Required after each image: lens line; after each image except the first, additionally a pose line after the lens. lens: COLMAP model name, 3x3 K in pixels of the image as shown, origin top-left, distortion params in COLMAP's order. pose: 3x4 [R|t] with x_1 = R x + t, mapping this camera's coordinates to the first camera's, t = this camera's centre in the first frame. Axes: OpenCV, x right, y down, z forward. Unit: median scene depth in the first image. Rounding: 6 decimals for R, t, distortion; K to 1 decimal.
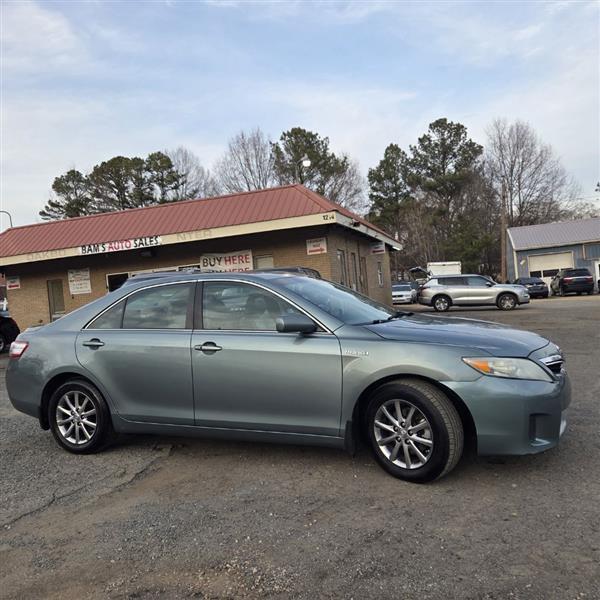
lens RADIAL K [[543.1, 0, 300.8], [0, 543.1, 297.4], [0, 0, 1]] dist [0.095214, -0.089331]
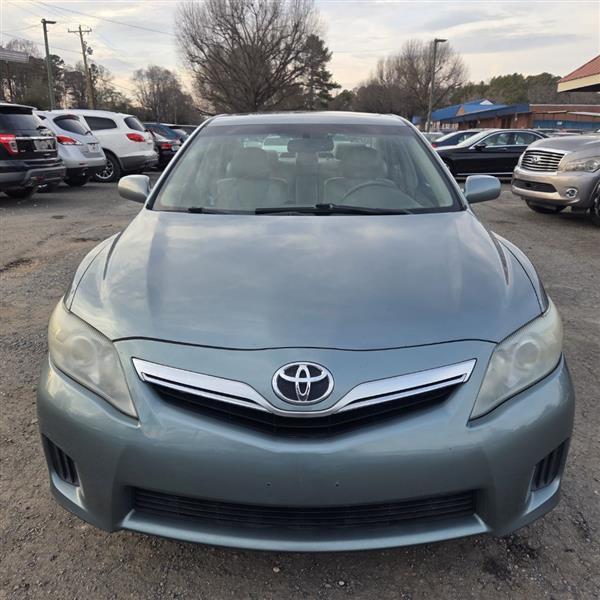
lens RADIAL K [[543.1, 0, 300.8], [0, 543.1, 297.4], [0, 0, 1]] dist [0.095214, -0.089331]
pose [[0.362580, 0.335151, -0.869603, 0.172053], [-0.046706, 0.938460, 0.342215, -0.018333], [0.930782, -0.083465, 0.355920, 0.197867]]
